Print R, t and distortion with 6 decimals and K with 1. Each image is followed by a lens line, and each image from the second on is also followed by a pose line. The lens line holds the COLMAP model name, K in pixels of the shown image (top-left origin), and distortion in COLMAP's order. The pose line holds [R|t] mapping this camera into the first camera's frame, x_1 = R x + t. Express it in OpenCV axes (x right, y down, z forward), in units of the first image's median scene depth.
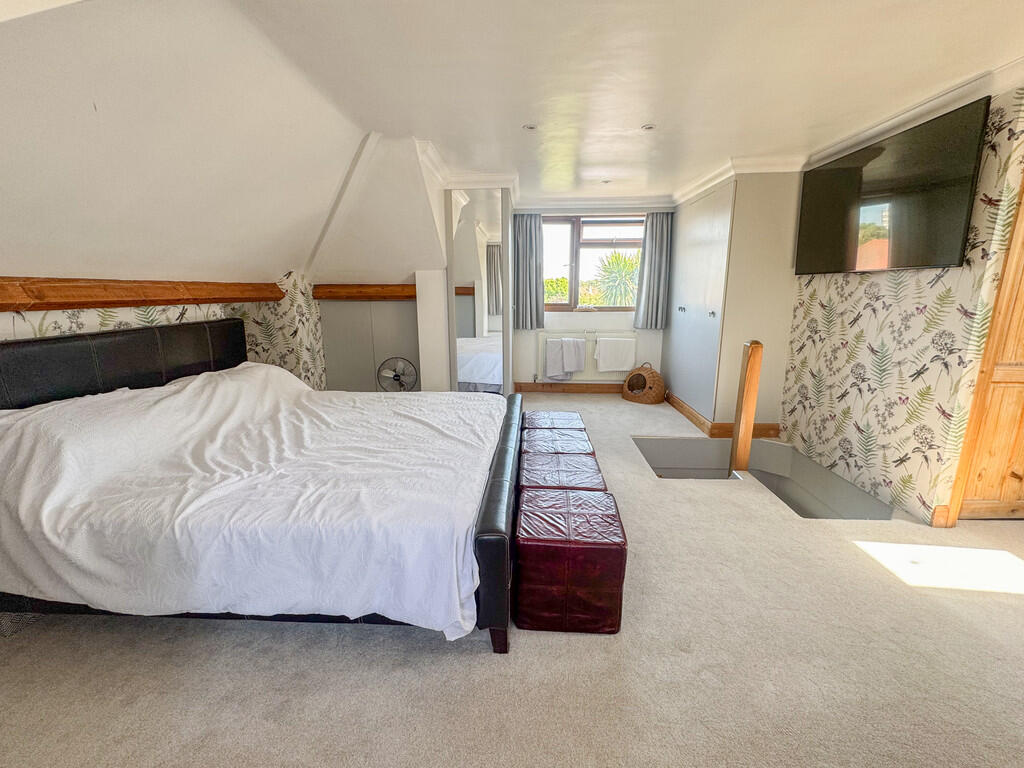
lens RADIAL K [[415.2, 0, 515.8], [0, 415.2, 382.4], [0, 0, 1]] dist [-0.001533, -0.000127]
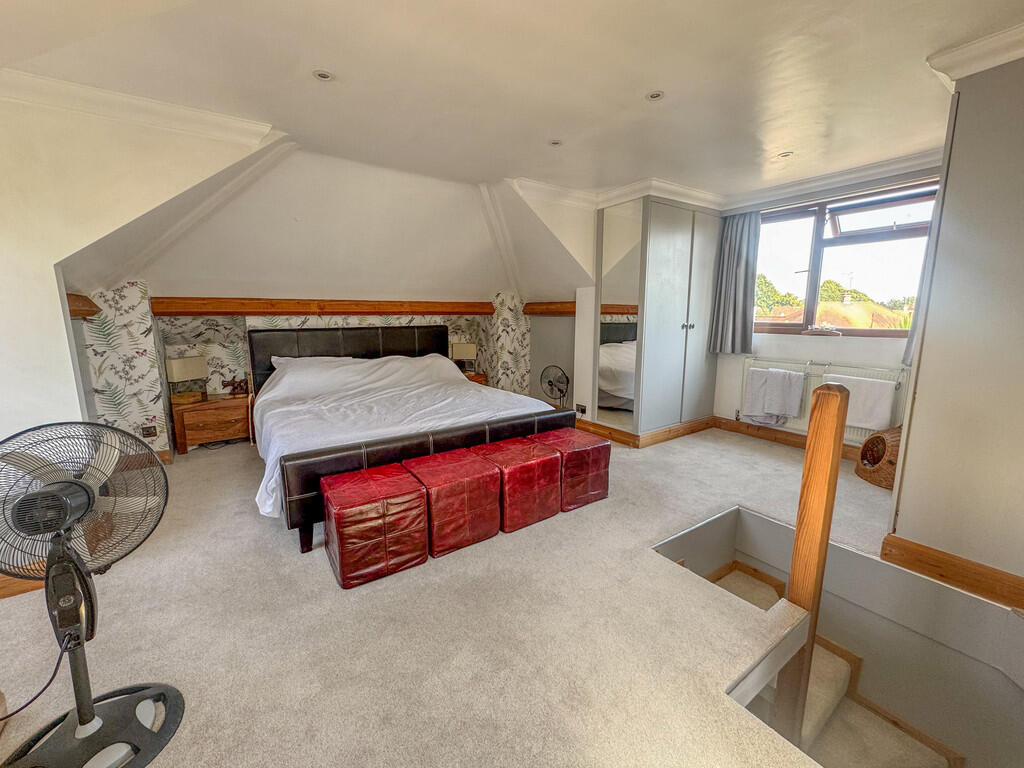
lens RADIAL K [[415.2, 0, 515.8], [0, 415.2, 382.4], [0, 0, 1]] dist [-0.001533, -0.000127]
pose [[0.610370, 0.130838, -0.781236, 0.535051], [-0.172304, 0.984579, 0.030274, -0.032019], [0.773149, 0.116132, 0.623501, 0.226885]]
